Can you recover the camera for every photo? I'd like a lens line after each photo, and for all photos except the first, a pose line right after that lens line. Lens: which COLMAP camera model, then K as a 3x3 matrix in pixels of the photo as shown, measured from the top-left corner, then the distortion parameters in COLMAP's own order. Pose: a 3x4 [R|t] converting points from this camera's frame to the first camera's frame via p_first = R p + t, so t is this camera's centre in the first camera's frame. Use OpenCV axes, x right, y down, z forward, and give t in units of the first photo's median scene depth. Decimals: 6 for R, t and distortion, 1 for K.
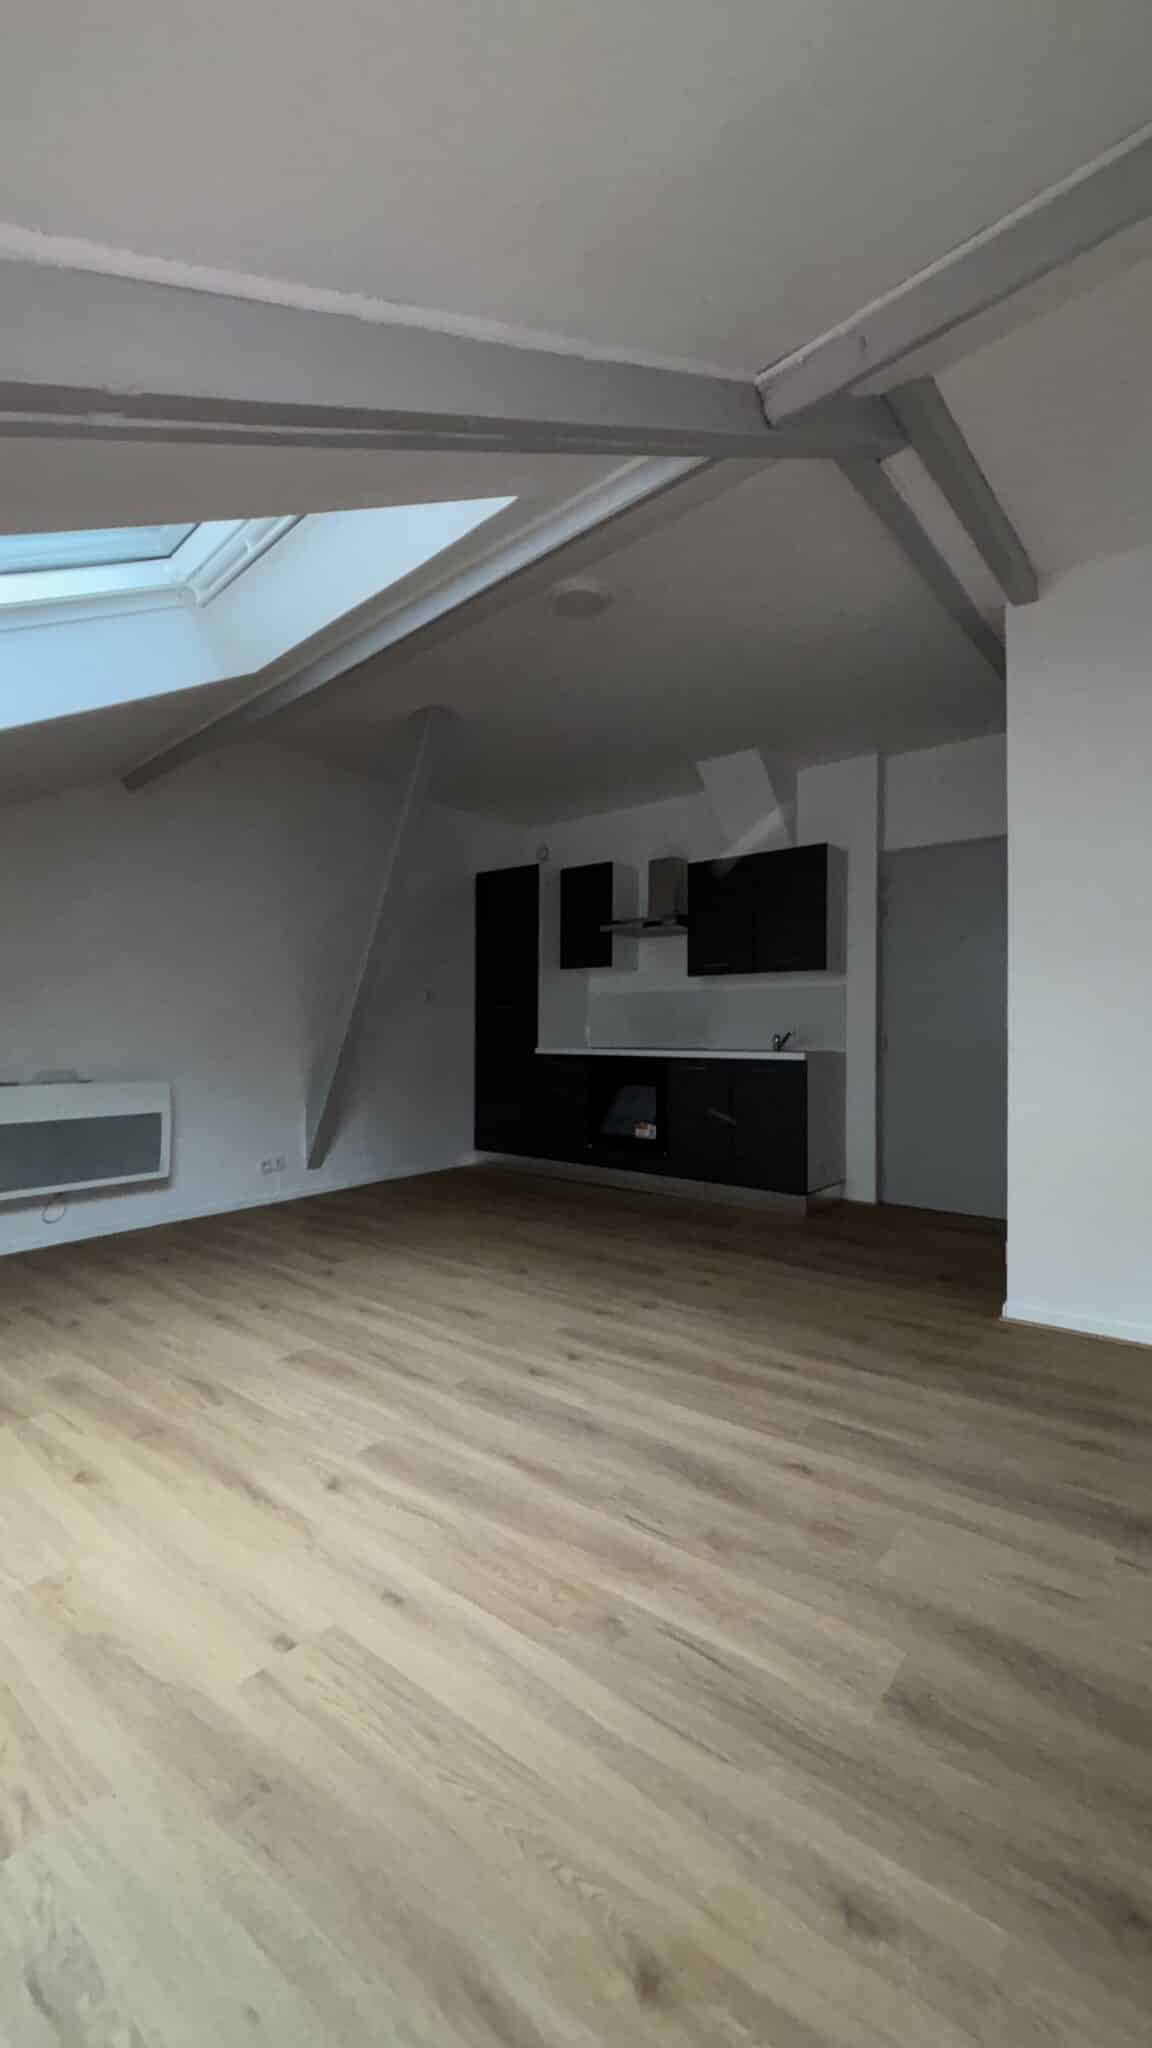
lens RADIAL K [[808.3, 0, 574.8], [0, 808.3, 1022.3], [0, 0, 1]] dist [0.003556, -0.000124]
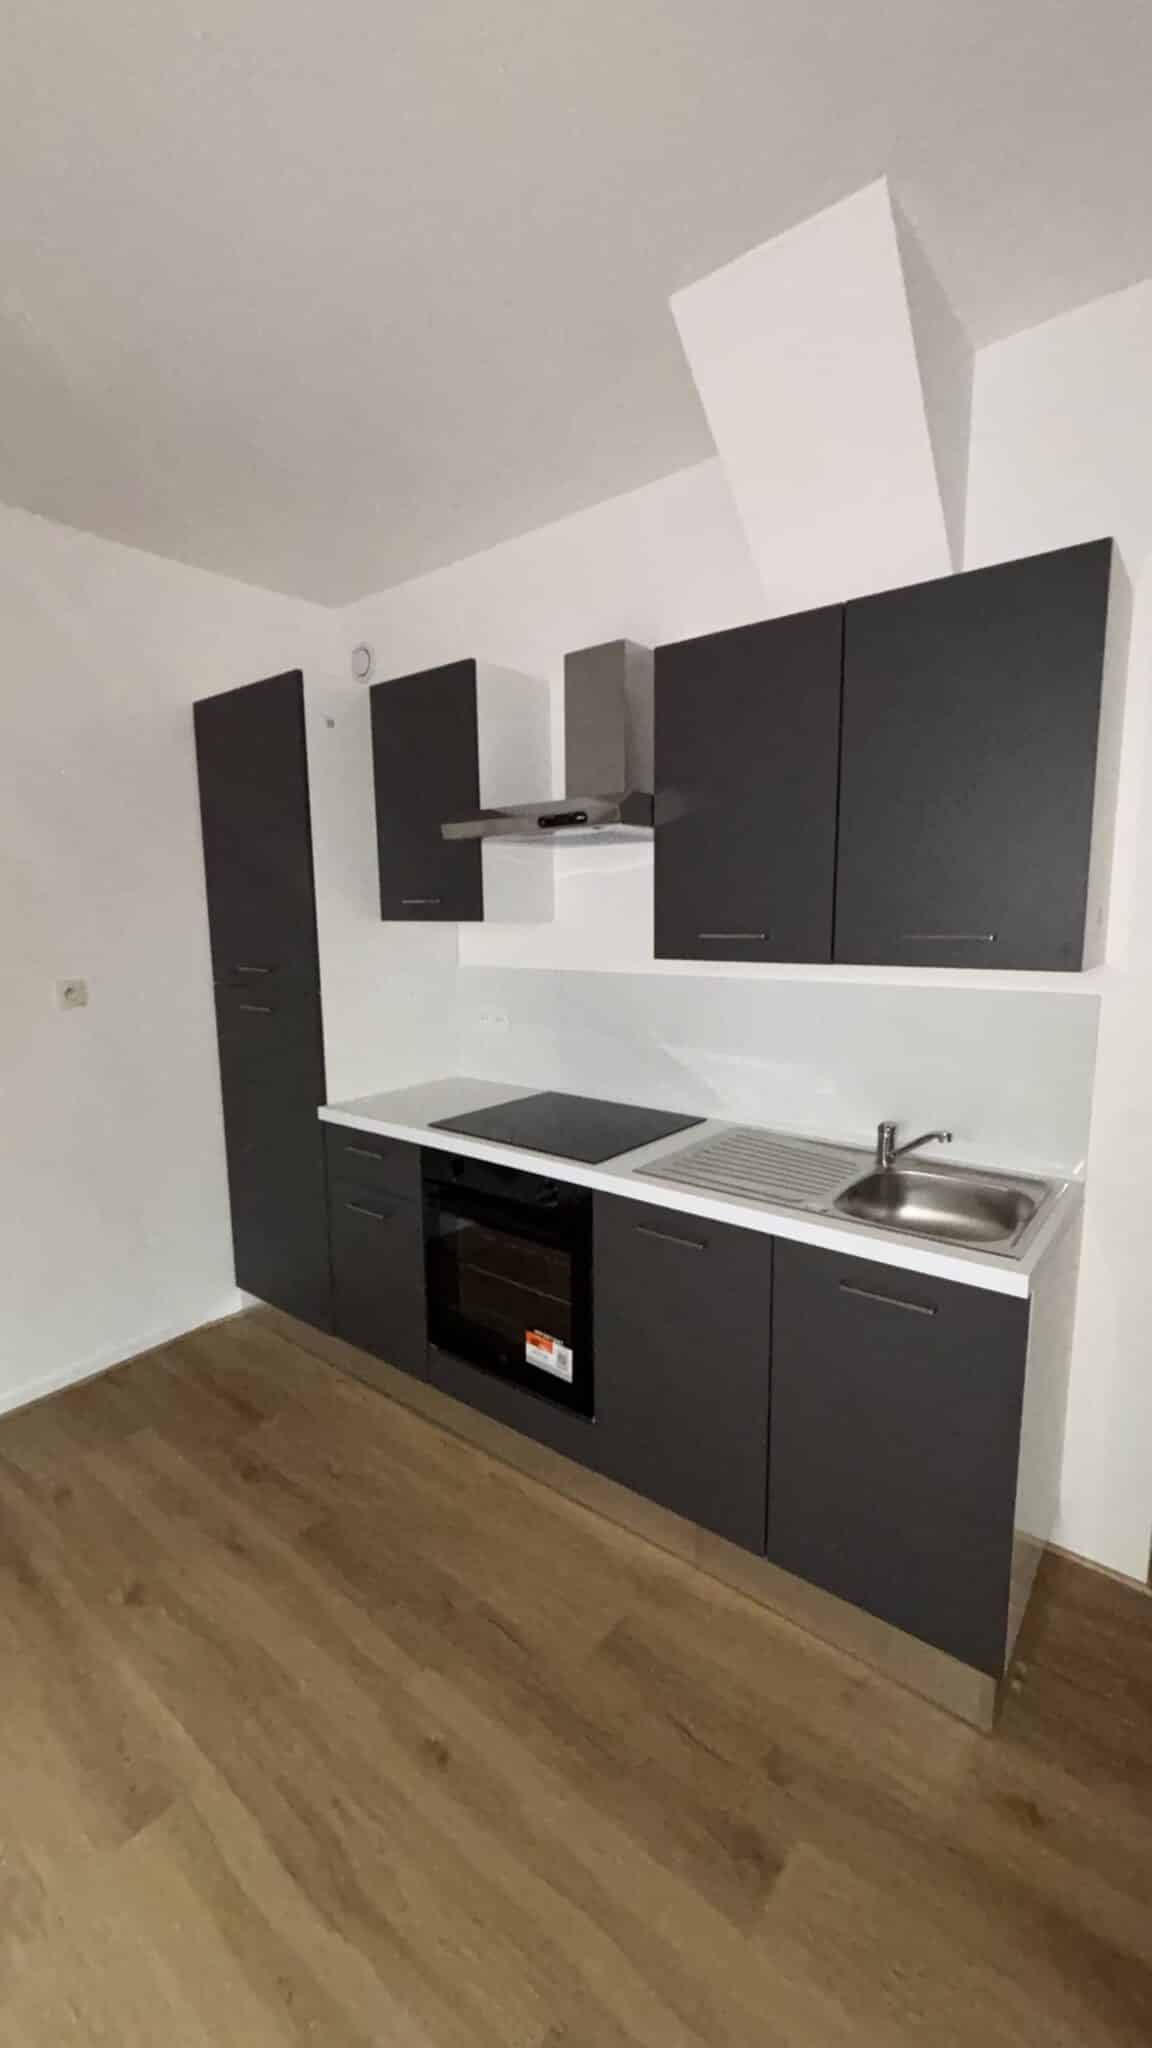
lens RADIAL K [[808.3, 0, 570.9], [0, 808.3, 1027.8], [0, 0, 1]] dist [0.003556, -0.000124]
pose [[0.999800, -0.019941, -0.001318, 0.092444], [0.019883, 0.985901, 0.166145, -0.082967], [-0.002014, -0.166138, 0.986100, 0.569898]]
